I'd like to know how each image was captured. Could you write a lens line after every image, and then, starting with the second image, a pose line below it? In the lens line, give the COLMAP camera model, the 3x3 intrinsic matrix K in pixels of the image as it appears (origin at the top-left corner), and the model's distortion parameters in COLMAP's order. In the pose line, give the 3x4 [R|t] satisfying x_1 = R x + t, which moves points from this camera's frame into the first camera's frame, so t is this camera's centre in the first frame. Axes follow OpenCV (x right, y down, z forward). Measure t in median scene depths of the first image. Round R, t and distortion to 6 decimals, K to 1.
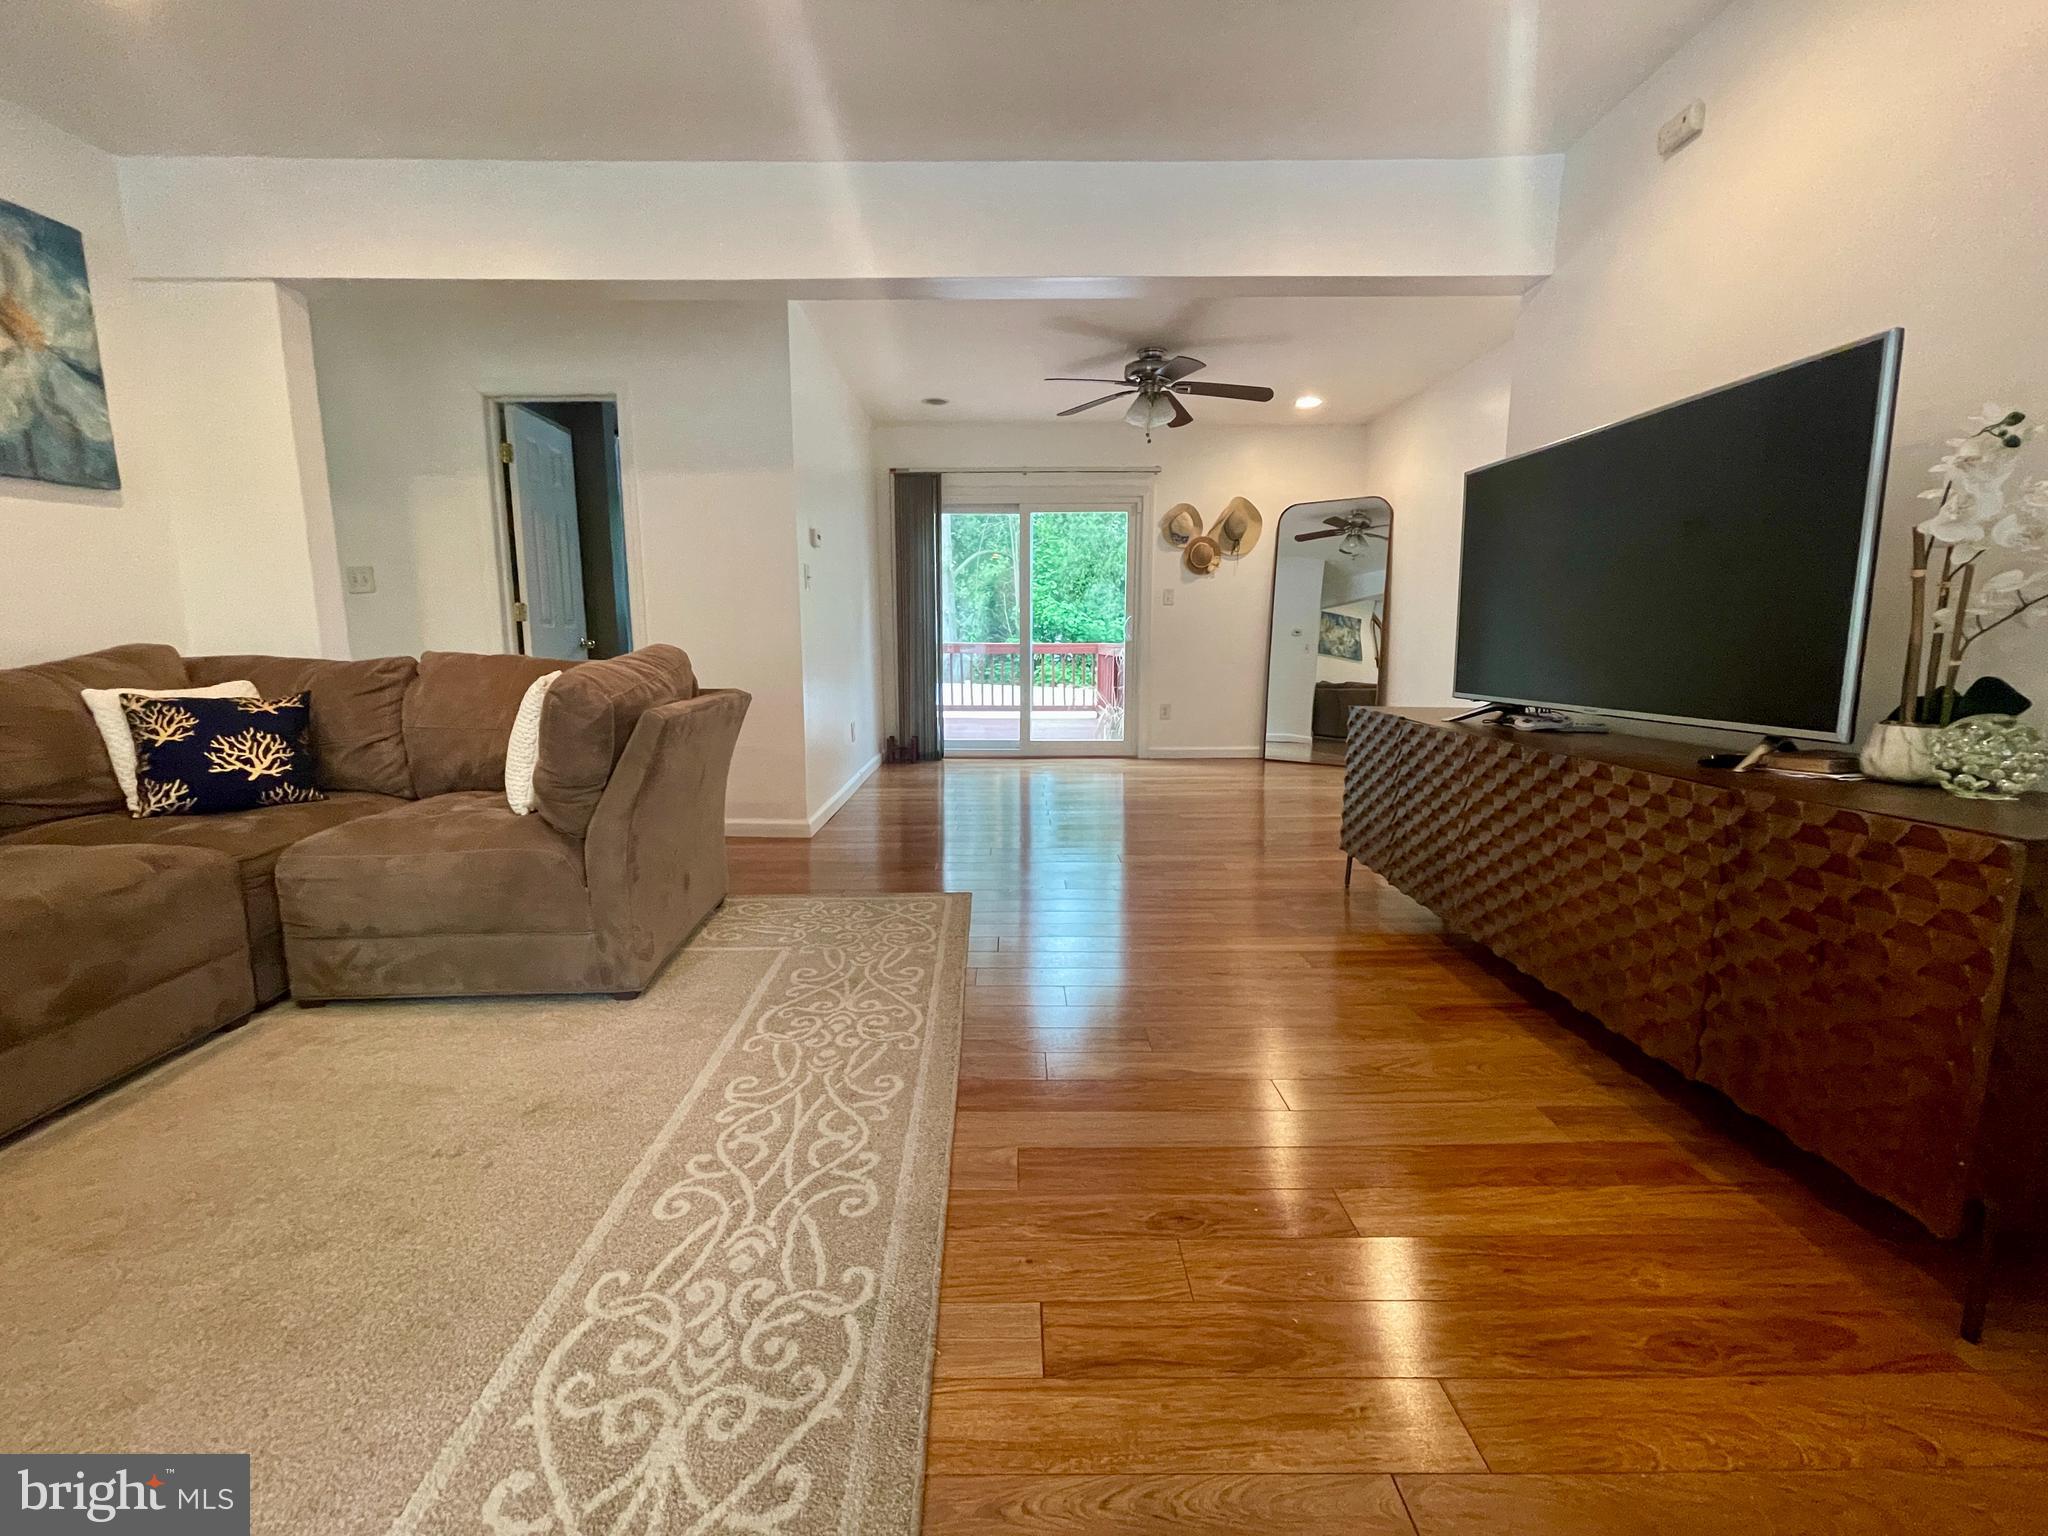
lens RADIAL K [[828.7, 0, 1019.3], [0, 828.7, 764.7], [0, 0, 1]] dist [0.004895, -0.001611]
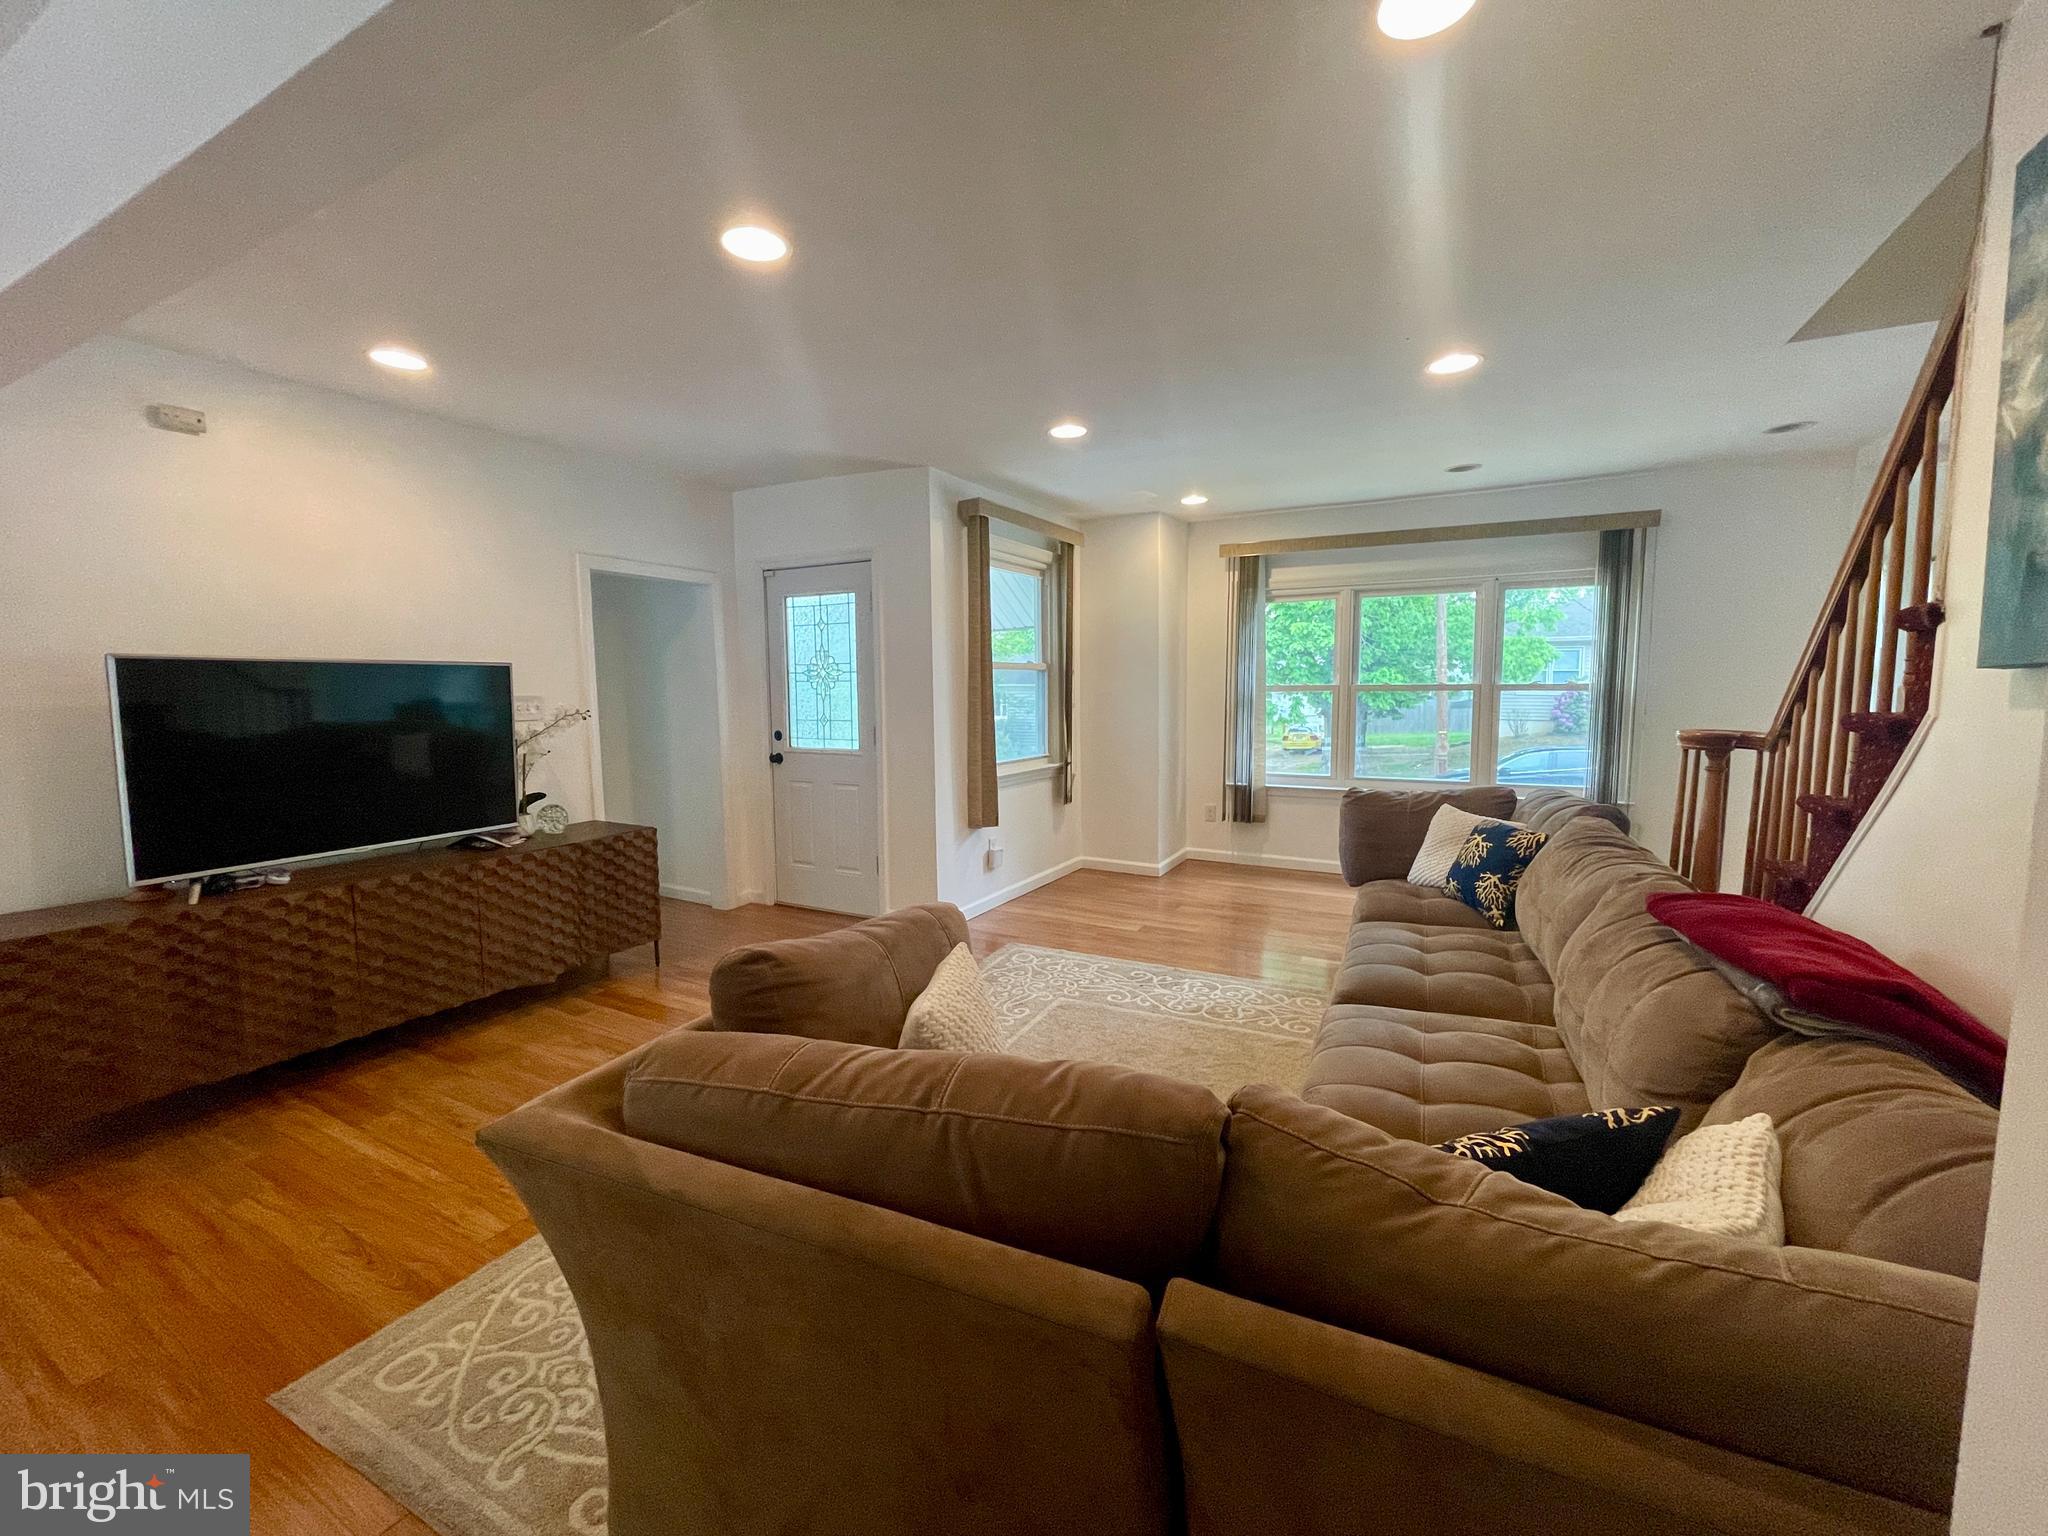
lens RADIAL K [[828.7, 0, 1025.9], [0, 828.7, 760.2], [0, 0, 1]] dist [0.004895, -0.001611]
pose [[-0.879730, -0.040730, 0.473726, -0.765758], [0.074162, 0.972376, 0.221325, -0.338652], [-0.469655, 0.229838, -0.852408, 1.235143]]
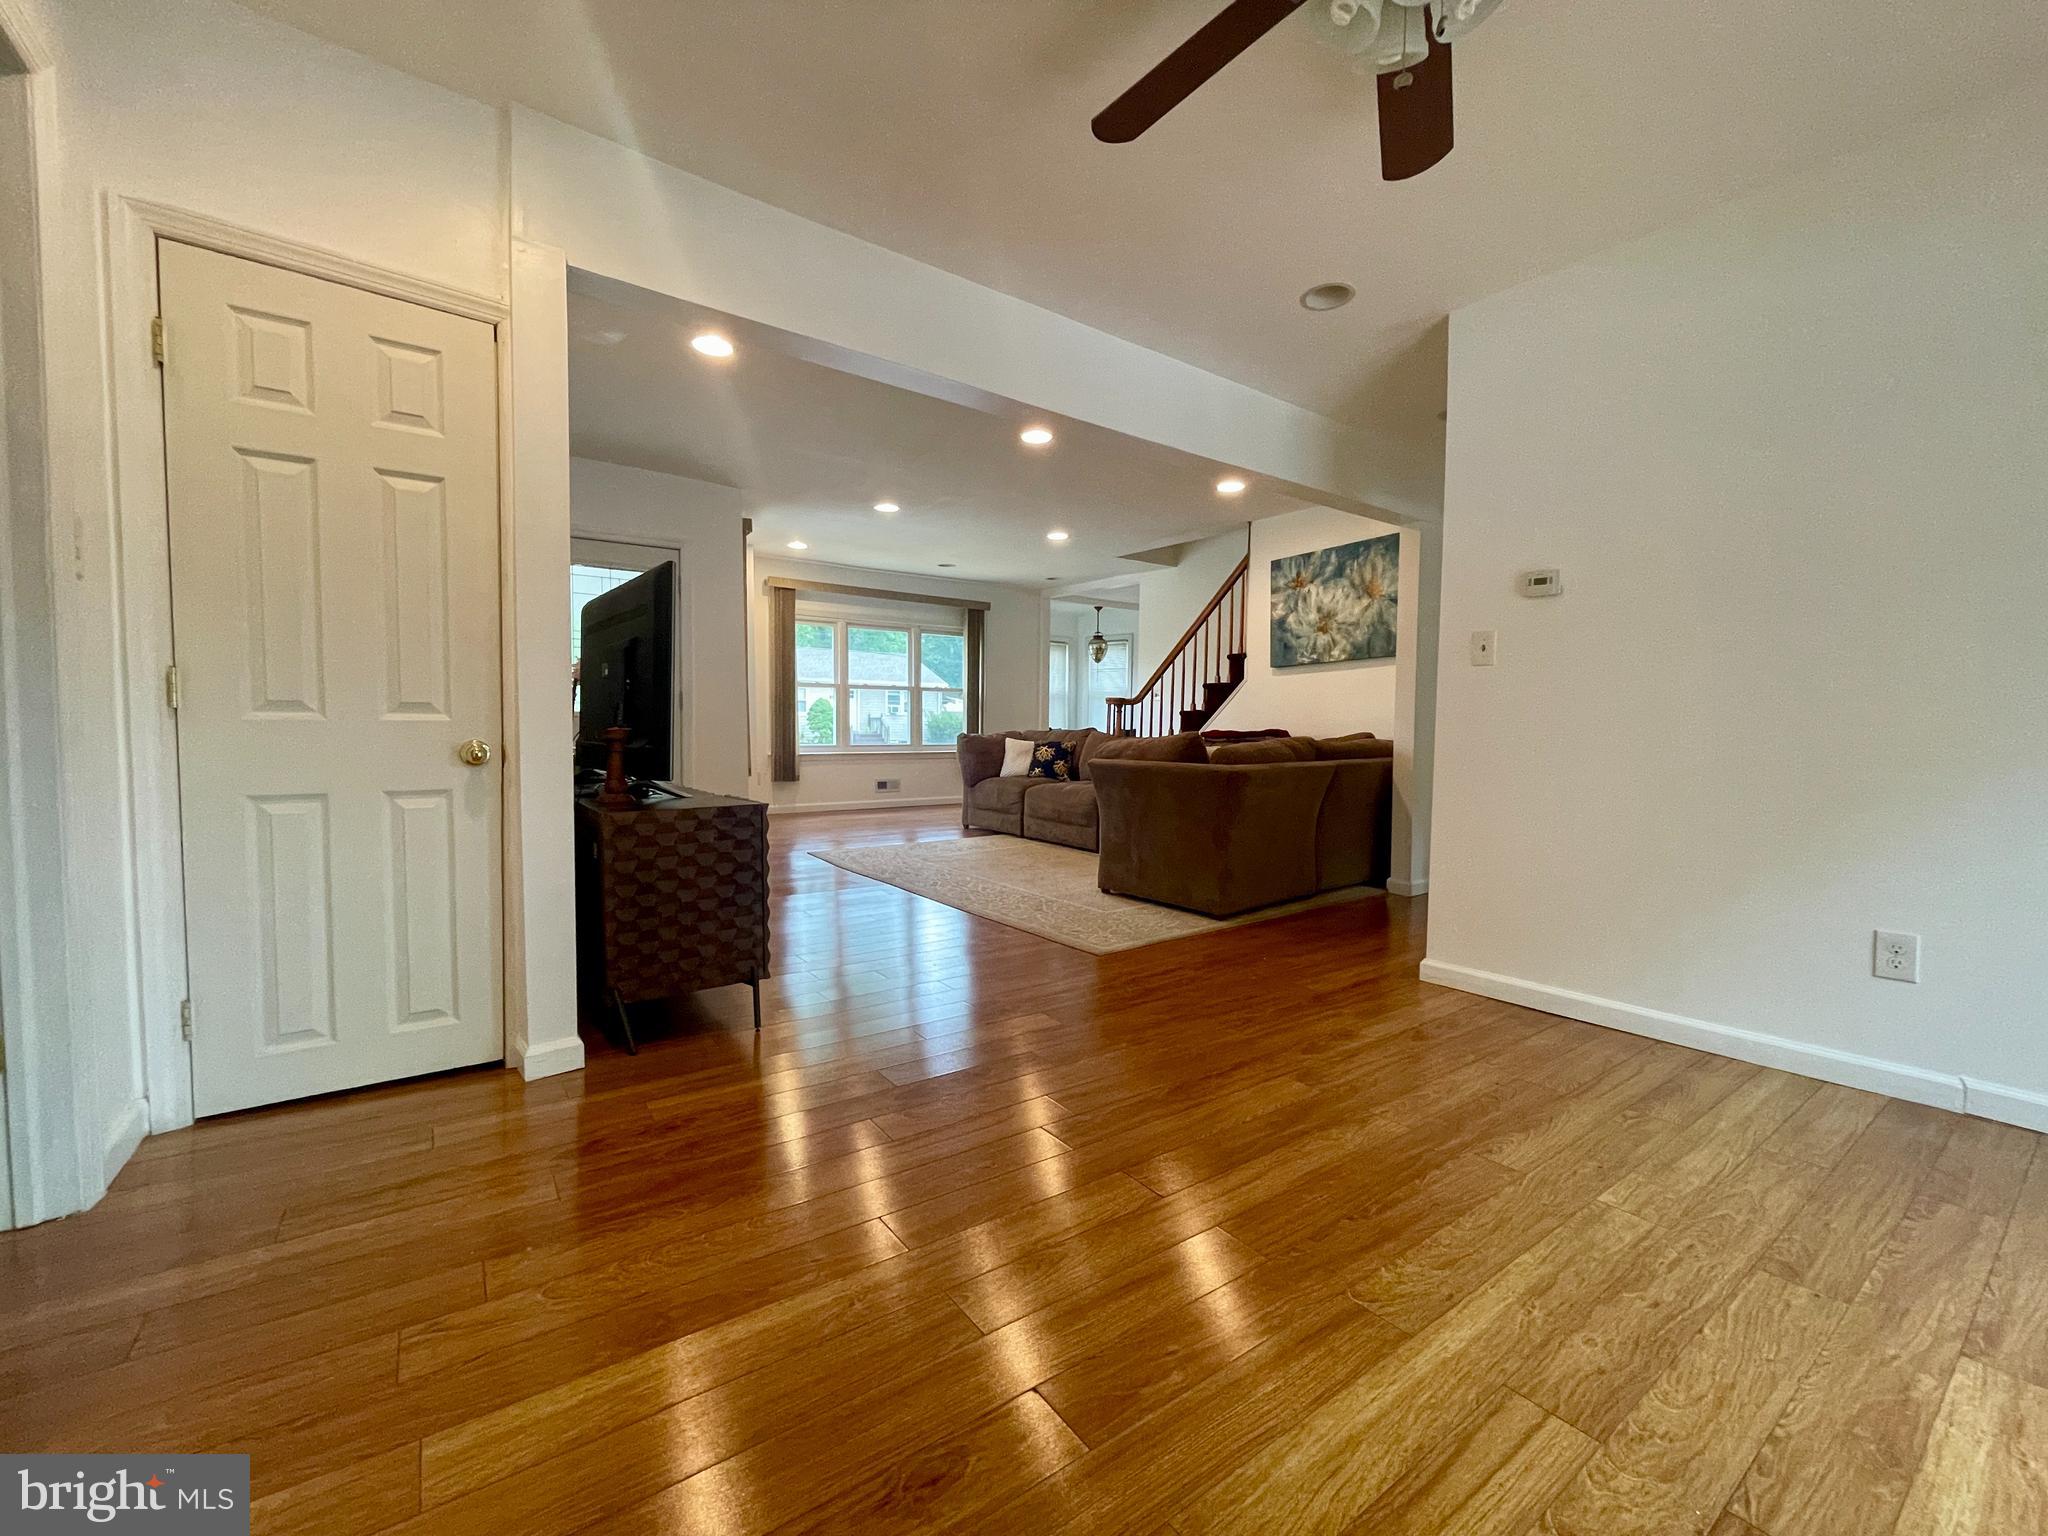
lens RADIAL K [[828.7, 0, 1013.0], [0, 828.7, 765.9], [0, 0, 1]] dist [0.004895, -0.001611]
pose [[-0.823185, 0.018127, -0.567484, 0.727483], [-0.096077, 0.980629, 0.170693, -0.296503], [0.559585, 0.195034, -0.805497, 1.961783]]
